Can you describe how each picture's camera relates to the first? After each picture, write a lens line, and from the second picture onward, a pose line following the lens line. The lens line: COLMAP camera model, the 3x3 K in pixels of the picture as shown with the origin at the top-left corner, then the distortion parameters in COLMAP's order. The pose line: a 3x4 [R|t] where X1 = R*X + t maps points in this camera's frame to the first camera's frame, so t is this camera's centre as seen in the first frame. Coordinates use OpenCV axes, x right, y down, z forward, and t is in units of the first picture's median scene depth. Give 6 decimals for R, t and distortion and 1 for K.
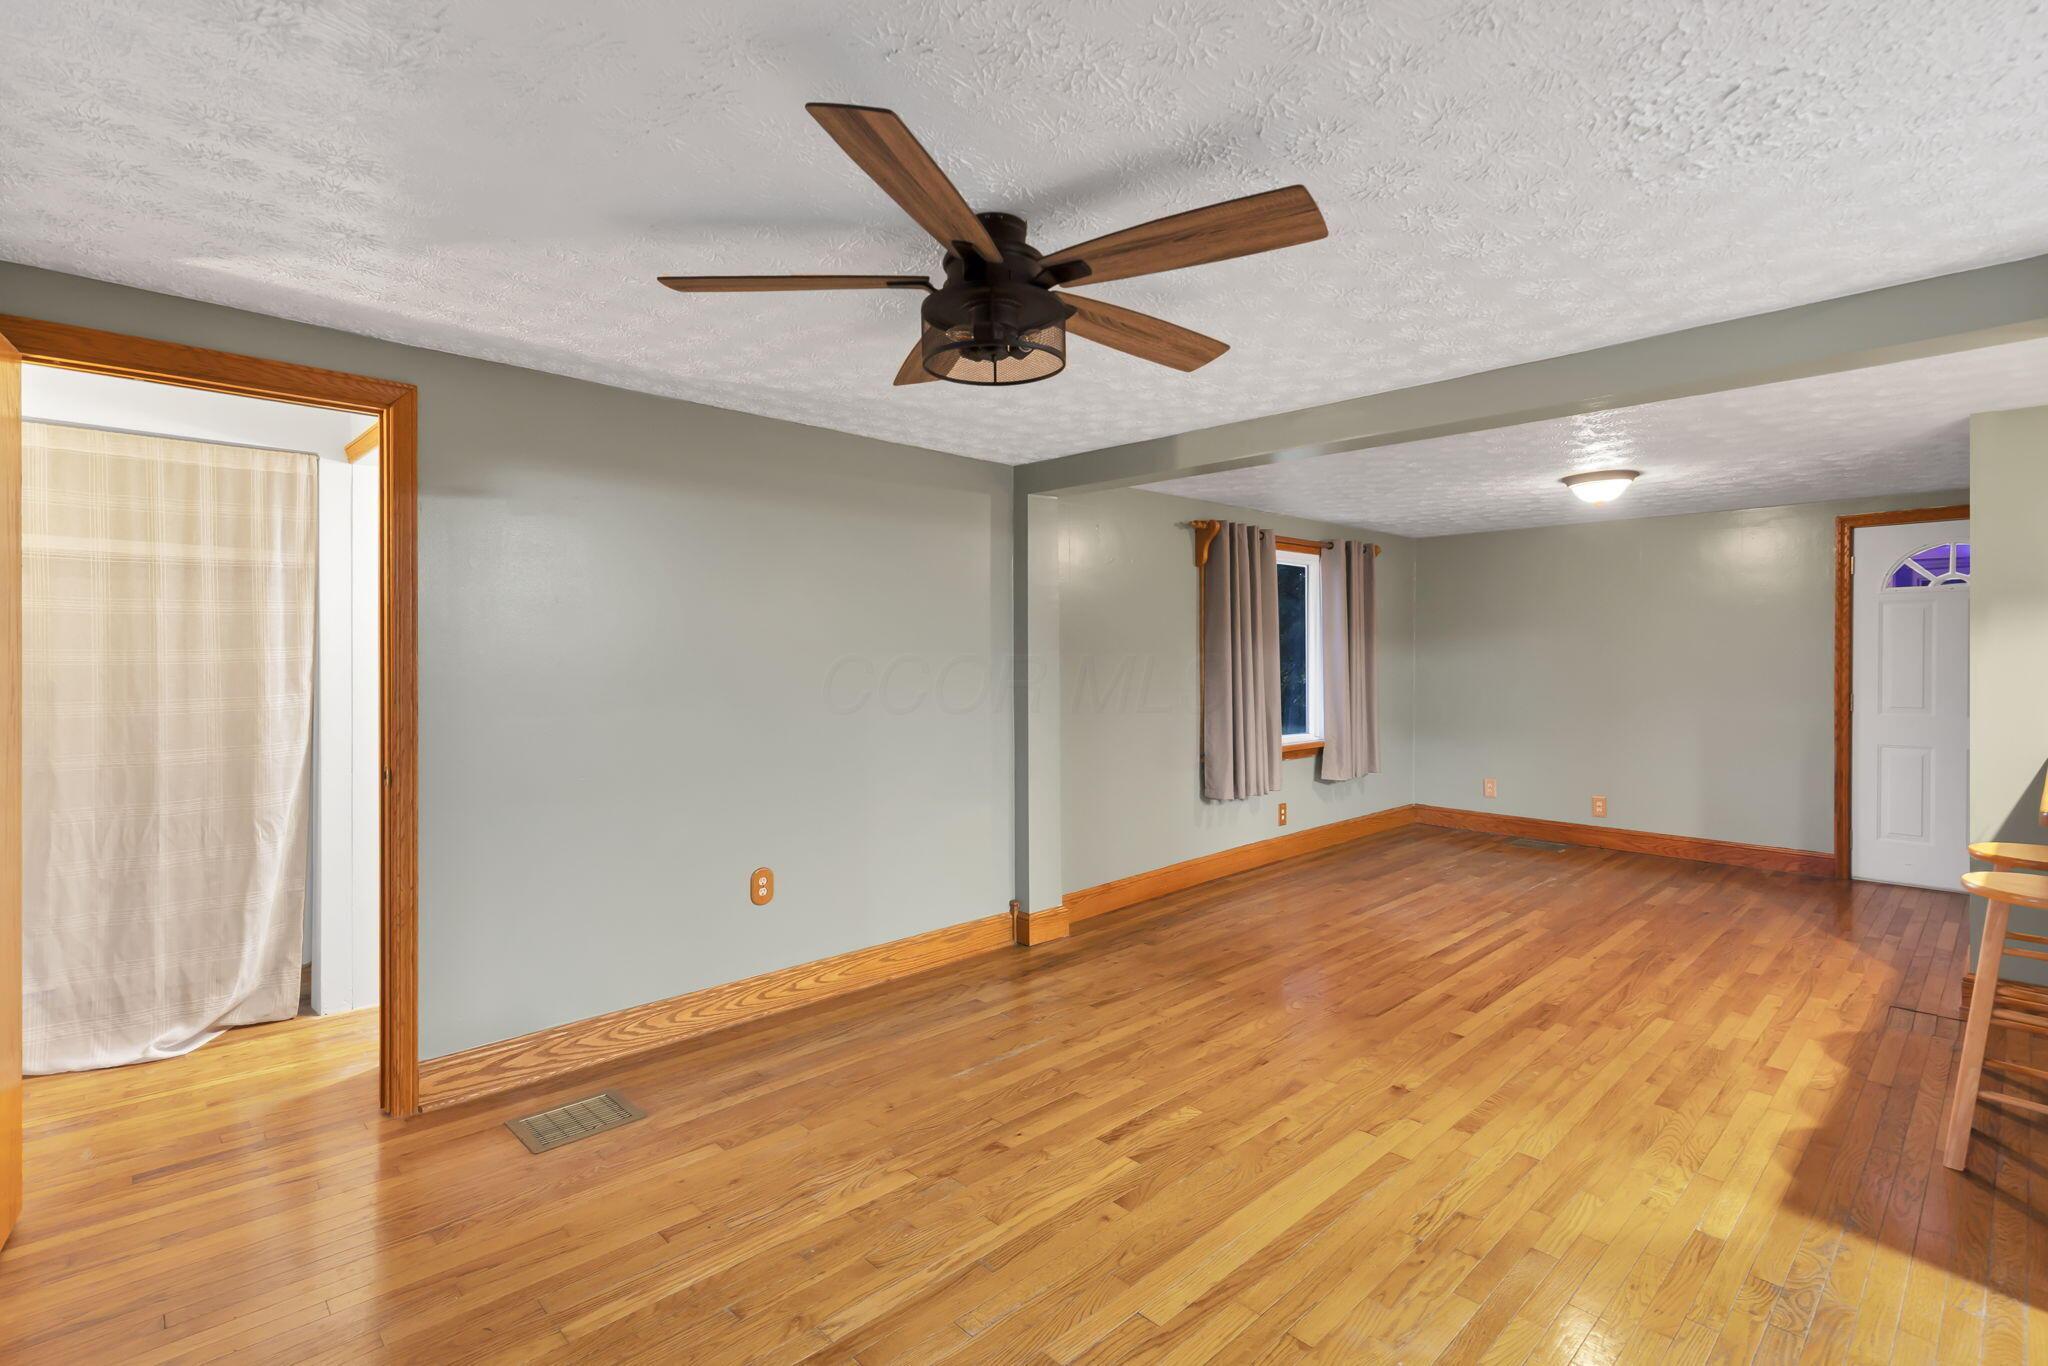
lens RADIAL K [[939.4, 0, 1026.5], [0, 939.4, 666.5], [0, 0, 1]] dist [0.013850, -0.001028]
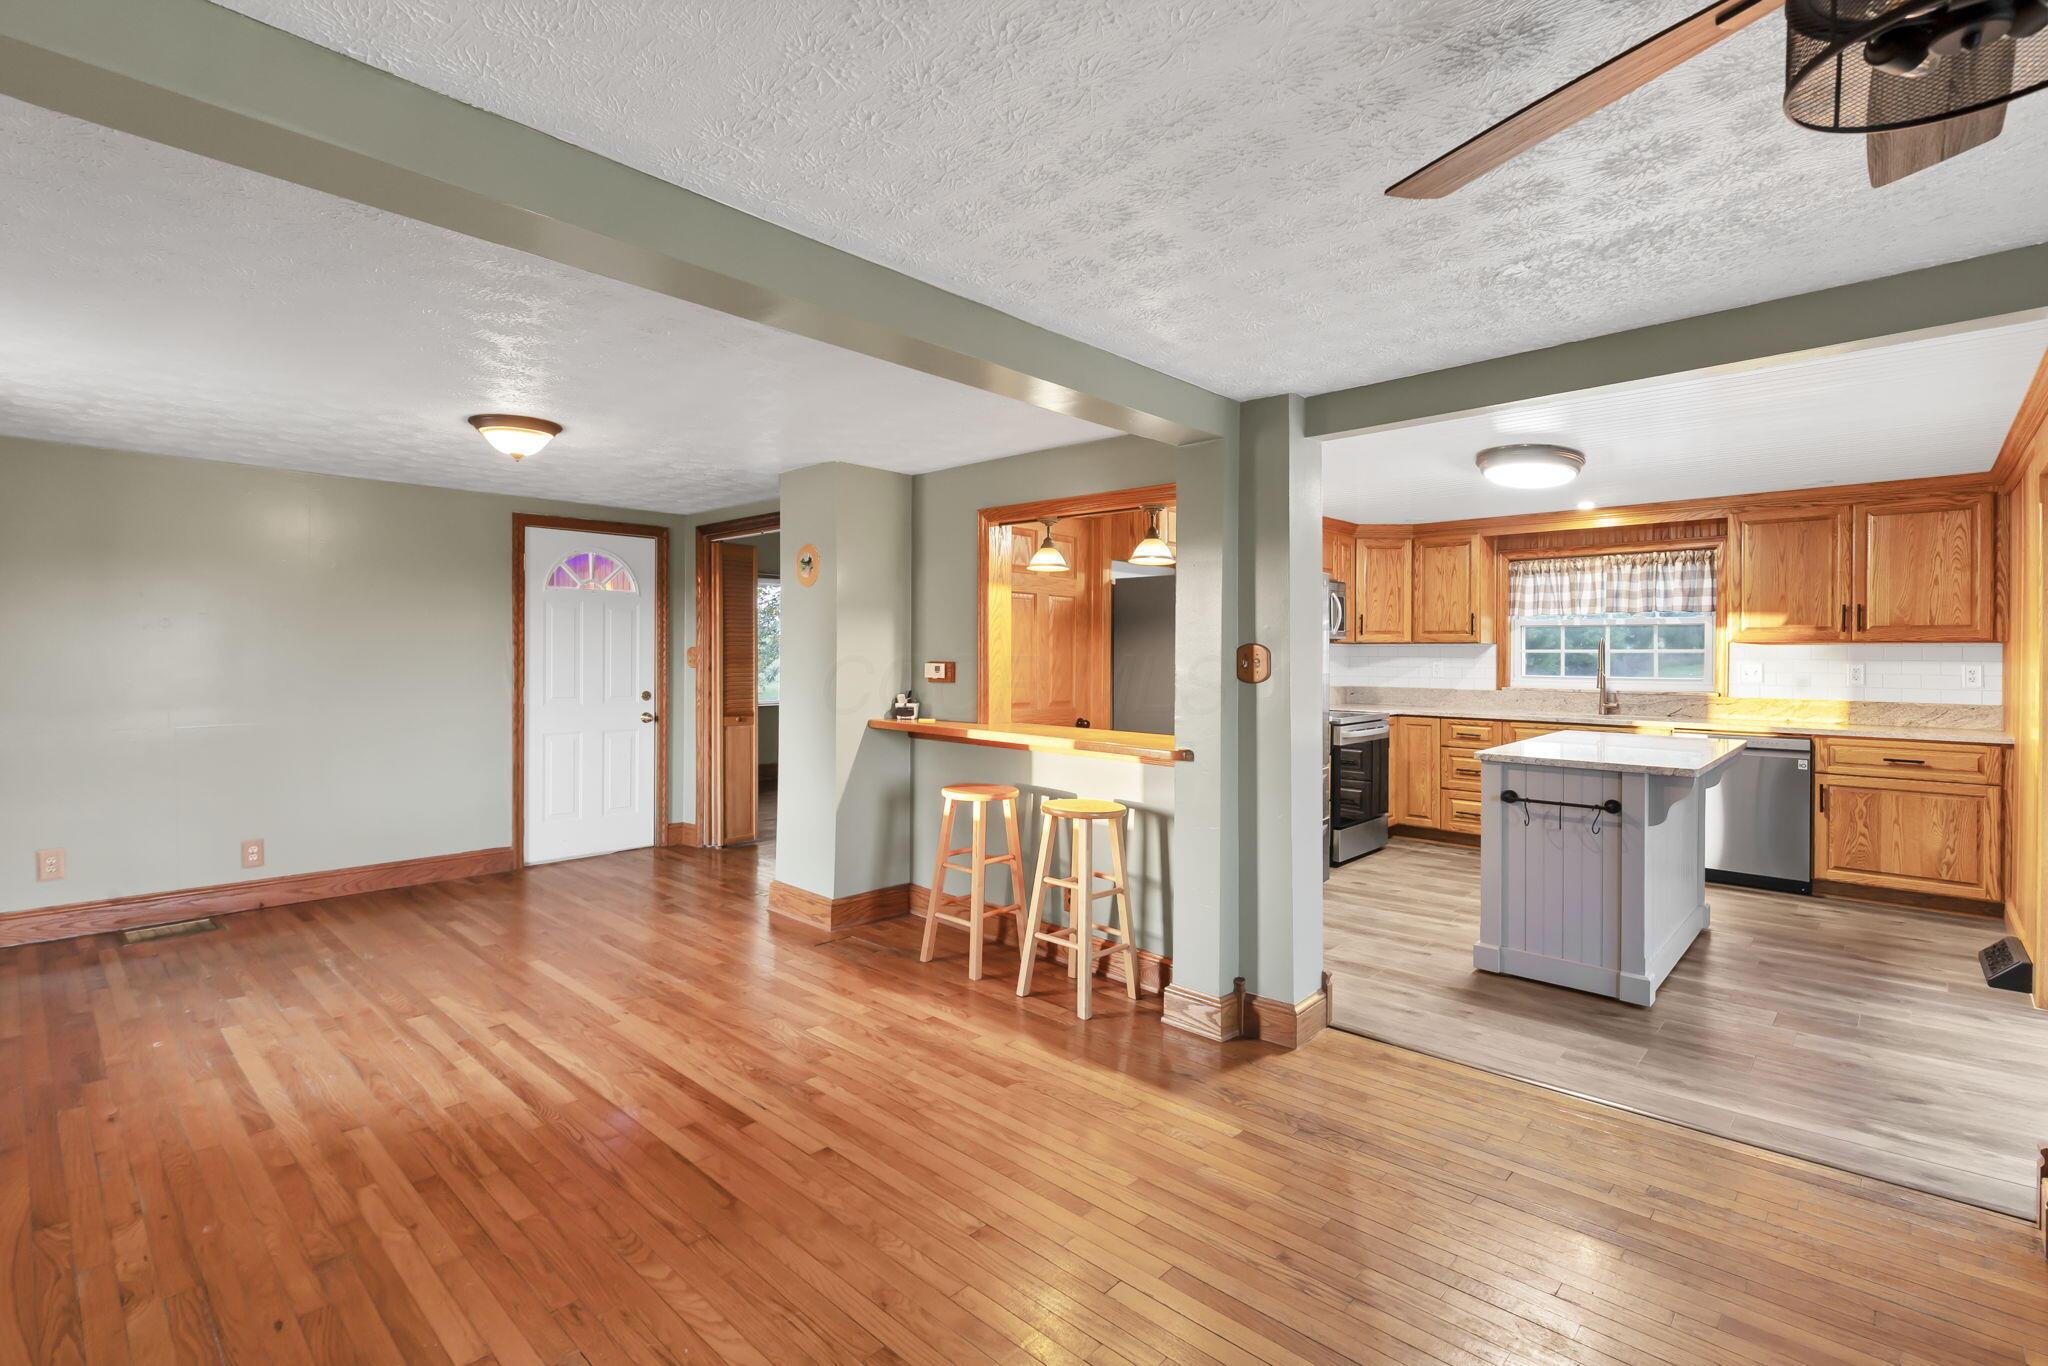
lens RADIAL K [[952.0, 0, 1011.0], [0, 952.0, 663.6], [0, 0, 1]] dist [0.018900, 0.000363]
pose [[-0.065433, -0.001253, 0.997856, -0.292582], [-0.003633, 0.999993, 0.001017, 0.007185], [-0.997850, -0.003559, -0.065437, 0.877923]]
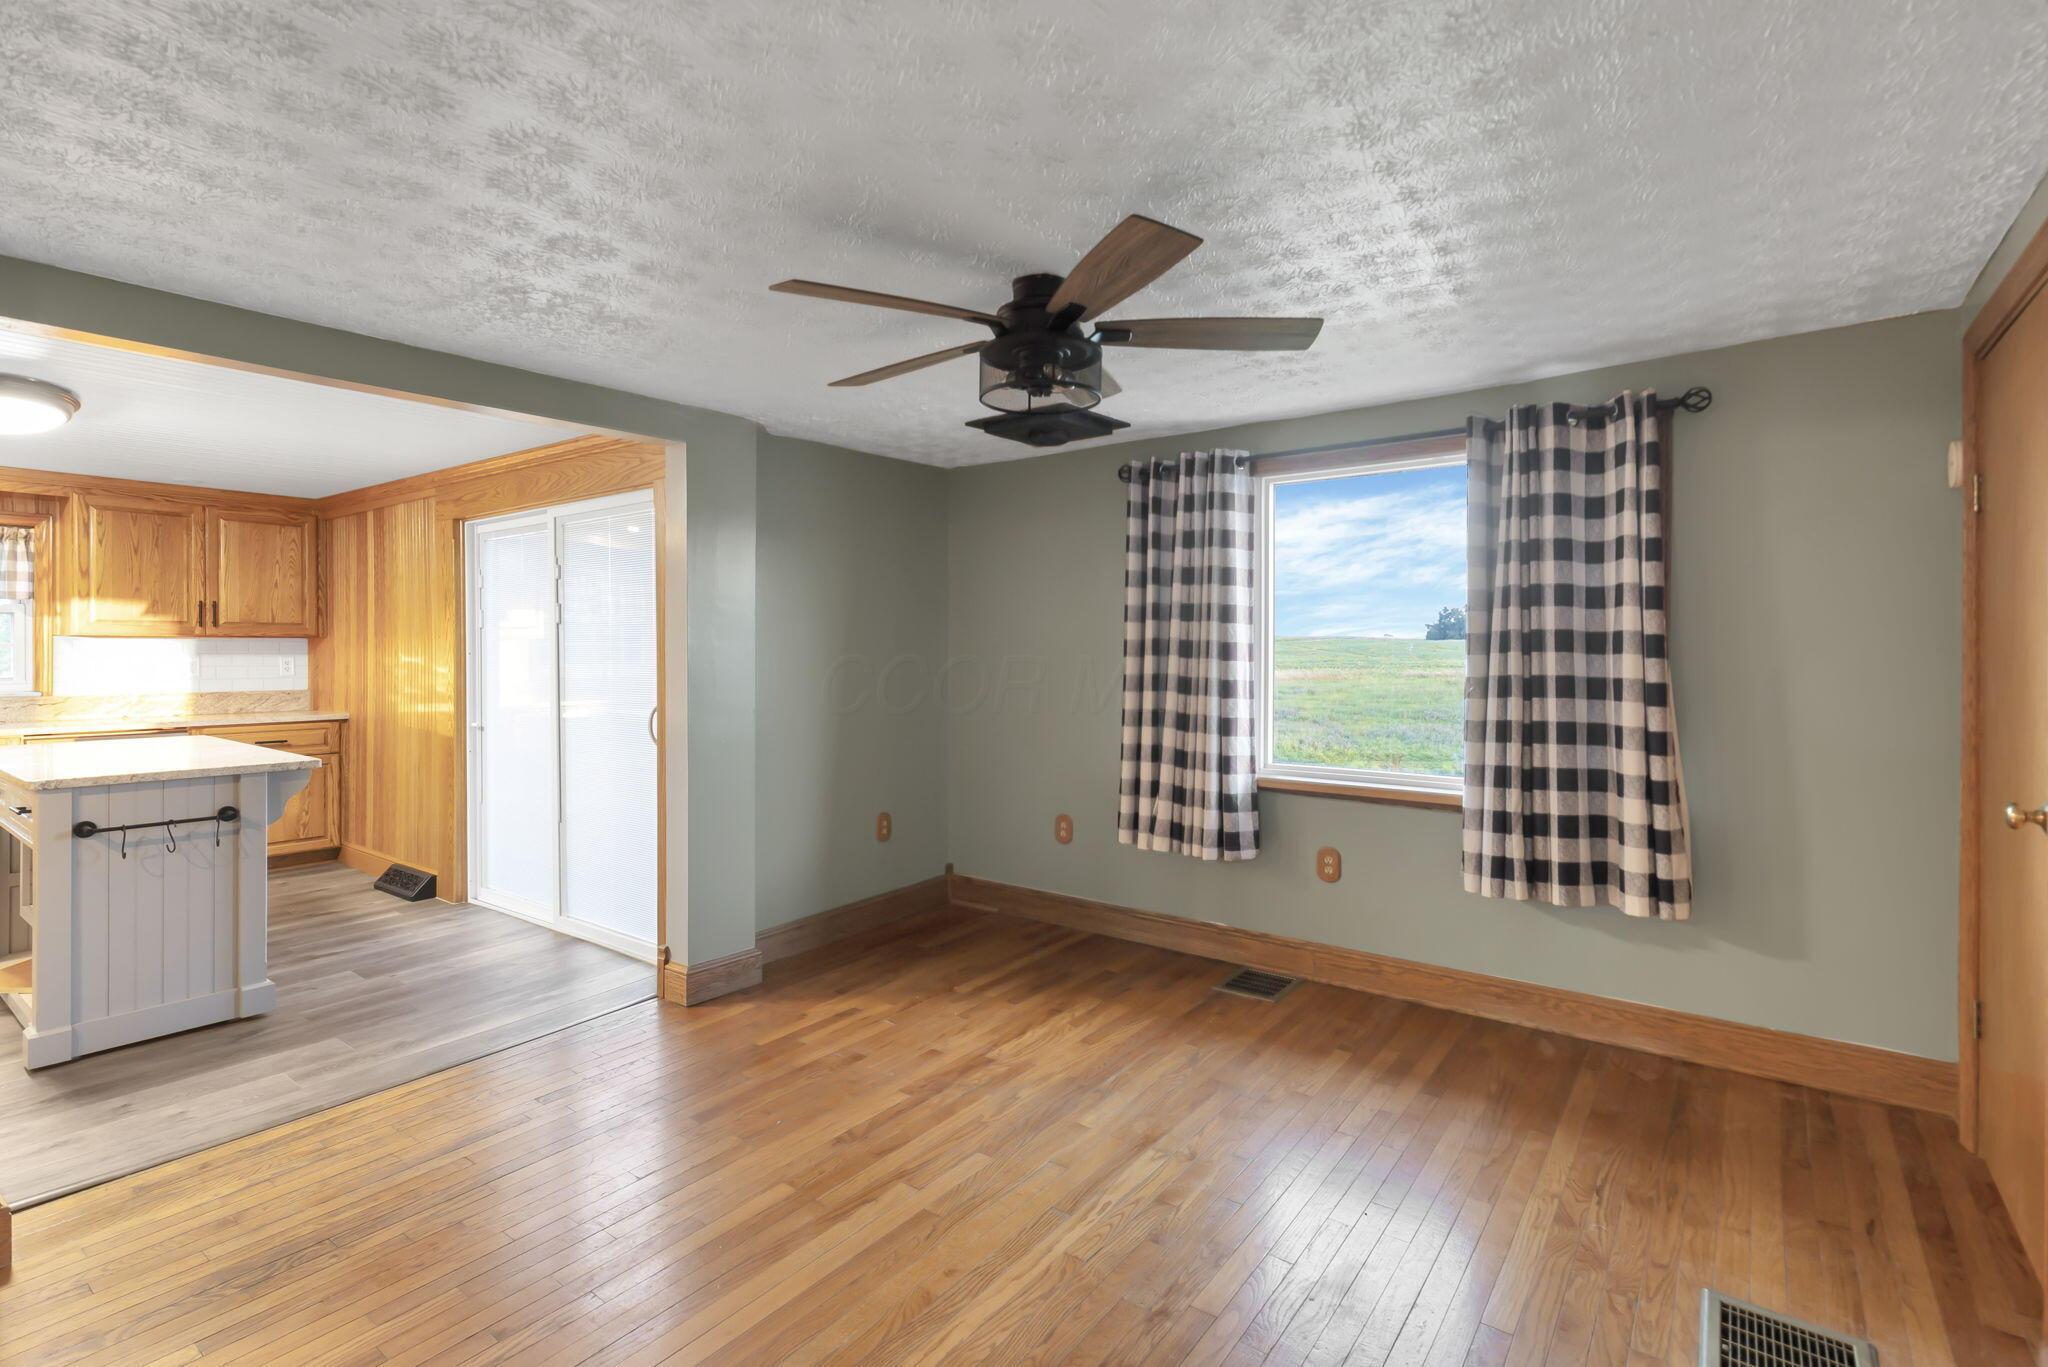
lens RADIAL K [[914.5, 0, 1019.1], [0, 914.5, 652.4], [0, 0, 1]] dist [0.000201, -0.000194]
pose [[-0.987979, 0.009898, -0.154272, 0.093373], [0.009441, 0.999949, 0.003699, 0.002889], [0.154301, 0.002198, -0.988021, 1.215157]]
